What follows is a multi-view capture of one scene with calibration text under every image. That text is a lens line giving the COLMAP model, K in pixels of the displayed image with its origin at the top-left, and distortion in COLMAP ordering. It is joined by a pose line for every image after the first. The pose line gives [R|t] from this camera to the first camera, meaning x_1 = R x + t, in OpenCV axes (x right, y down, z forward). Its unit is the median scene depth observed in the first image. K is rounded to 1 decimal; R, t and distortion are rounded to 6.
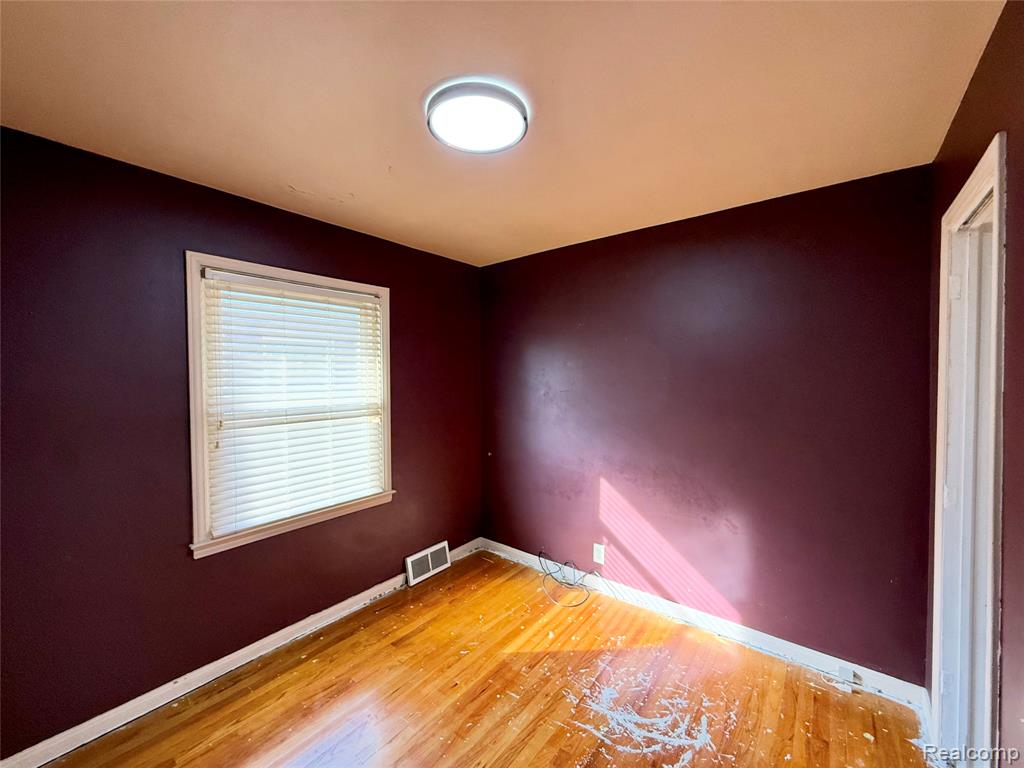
lens RADIAL K [[408.0, 0, 511.5], [0, 408.0, 380.9], [0, 0, 1]] dist [0.001310, -0.001095]
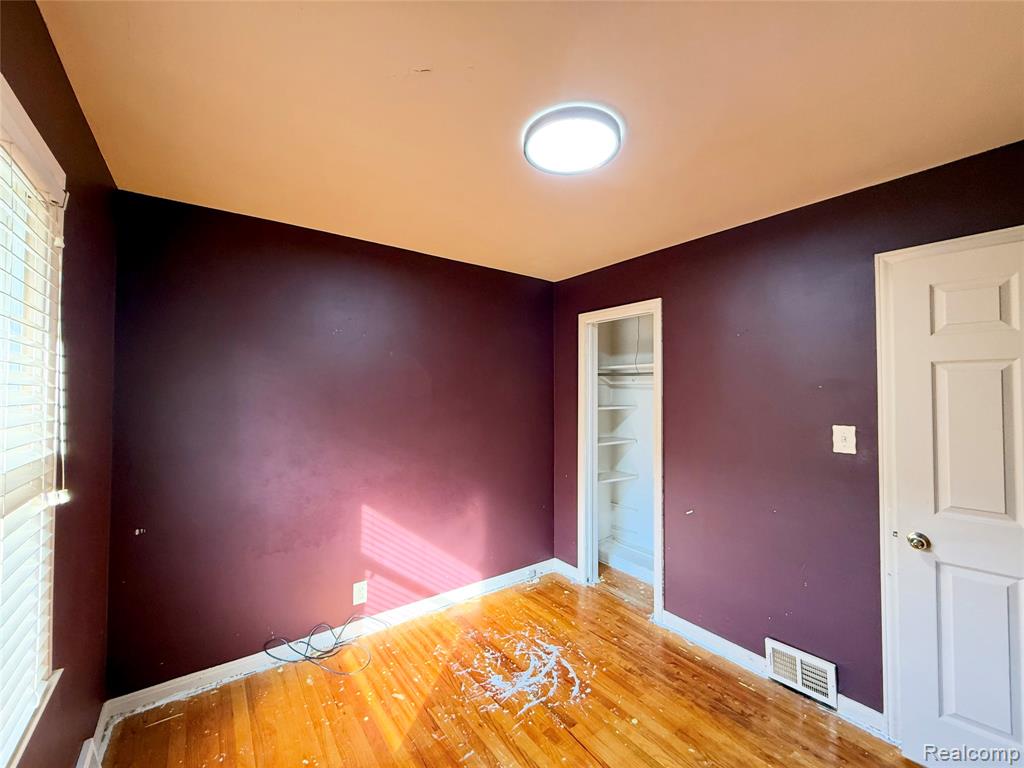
lens RADIAL K [[408.0, 0, 510.5], [0, 408.0, 387.3], [0, 0, 1]] dist [0.001310, -0.001095]
pose [[0.251645, 0.017072, 0.967669, -0.676785], [0.009685, 0.999750, -0.020157, 0.004324], [-0.967771, 0.014444, 0.251416, 0.560295]]
